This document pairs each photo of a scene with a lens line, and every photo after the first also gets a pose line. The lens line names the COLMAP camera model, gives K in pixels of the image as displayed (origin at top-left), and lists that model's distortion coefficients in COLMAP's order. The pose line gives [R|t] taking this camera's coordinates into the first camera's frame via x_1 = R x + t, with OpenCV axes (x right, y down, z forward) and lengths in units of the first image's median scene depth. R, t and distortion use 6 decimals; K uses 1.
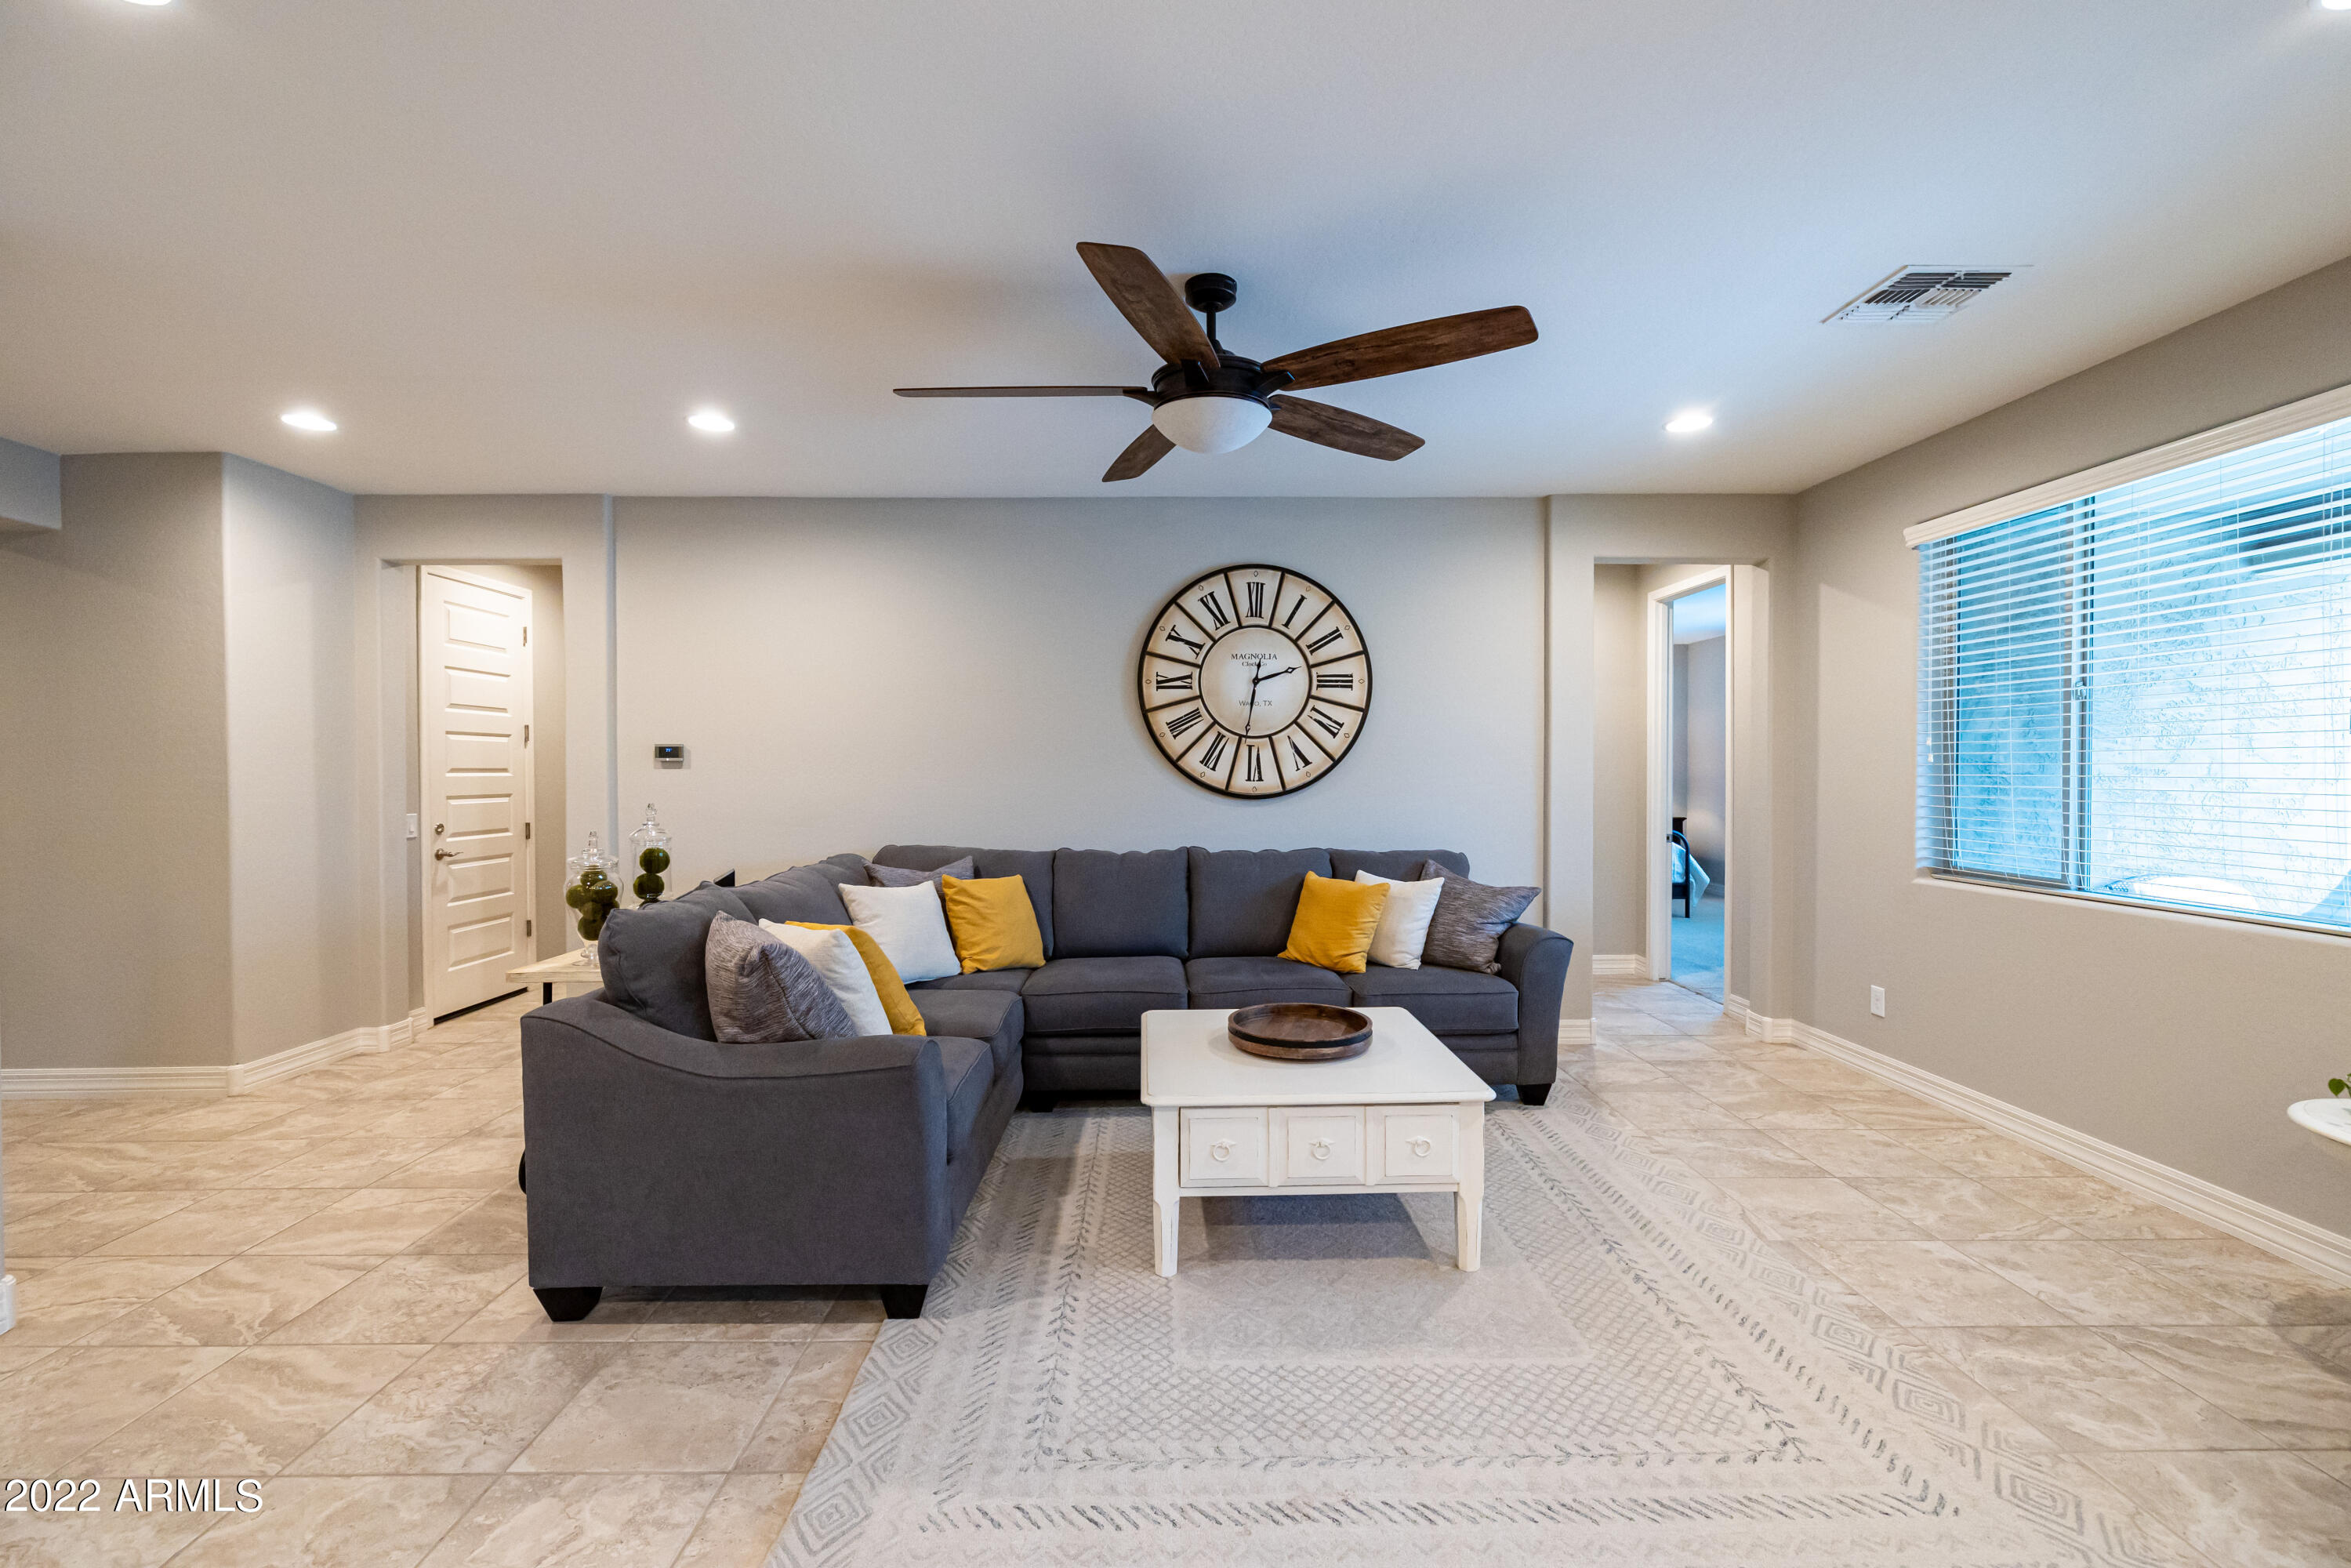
lens RADIAL K [[995.6, 0, 1175.5], [0, 995.6, 784.0], [0, 0, 1]] dist [-0.000560, 0.000182]
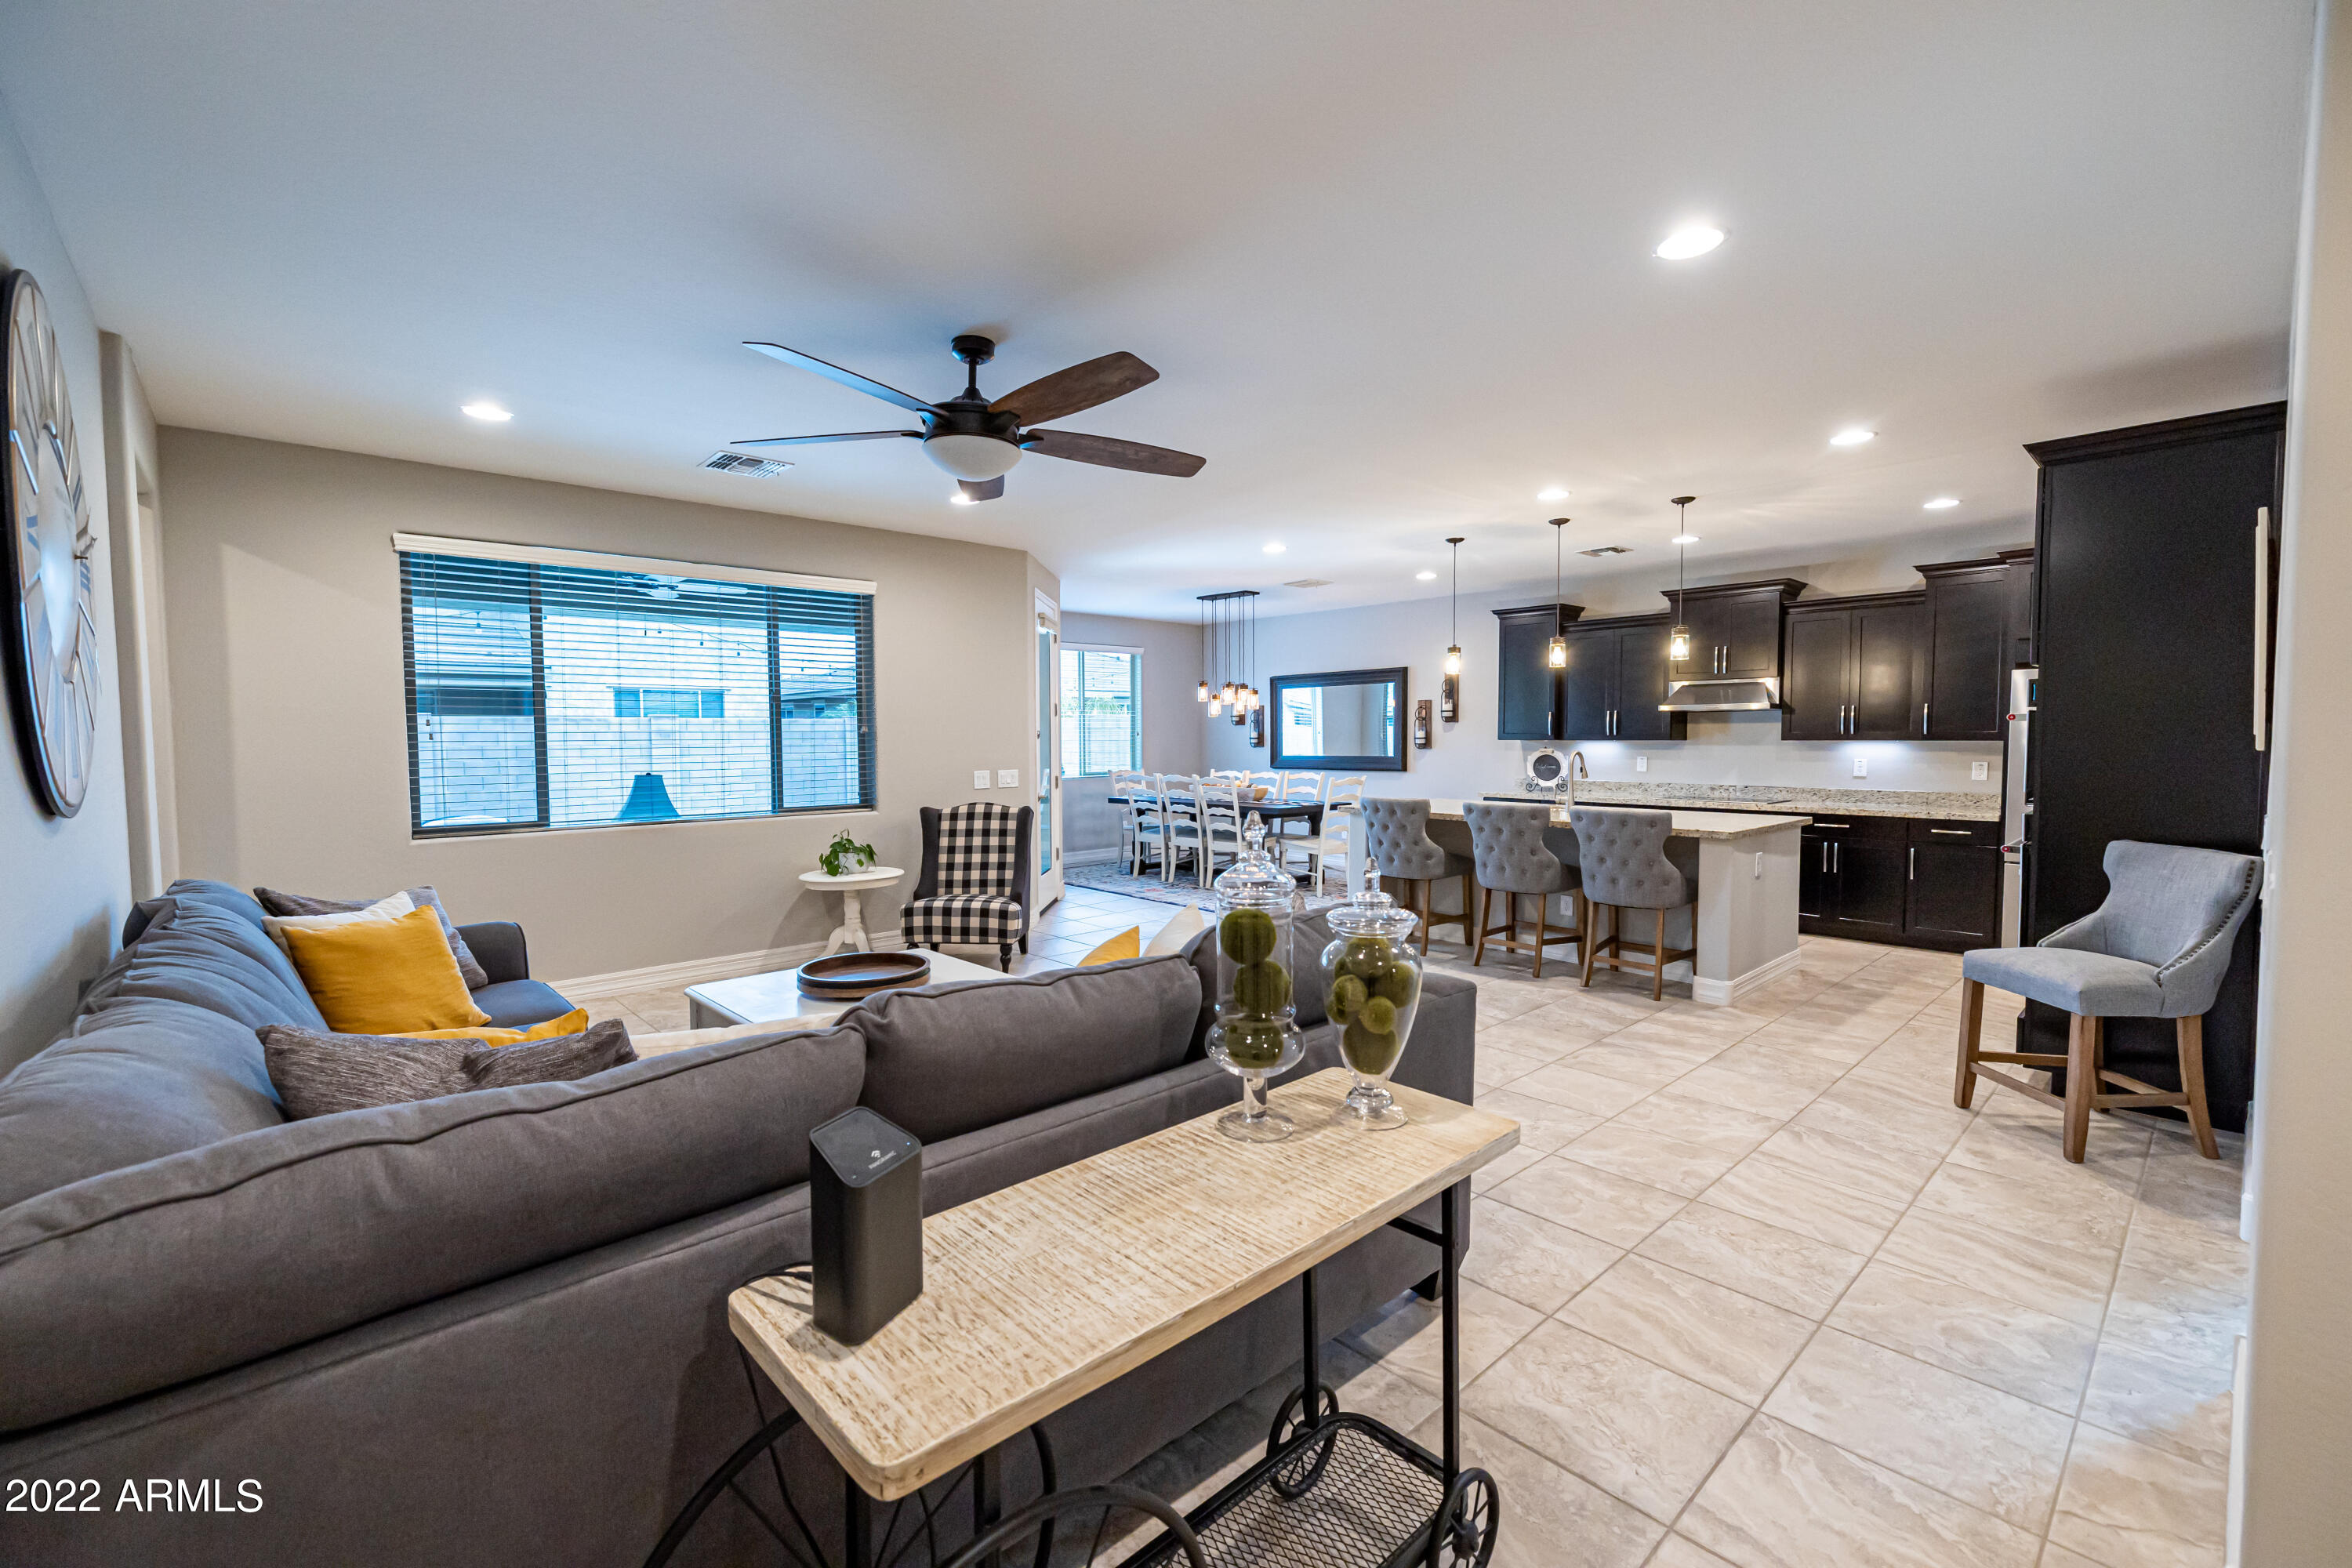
lens RADIAL K [[985.9, 0, 1176.0], [0, 985.9, 784.0], [0, 0, 1]] dist [0.000234, 0.000116]
pose [[-0.667327, -0.029064, 0.744197, -0.590575], [0.020716, 0.998127, 0.057557, -0.015355], [-0.744476, 0.053827, -0.665475, 0.930795]]
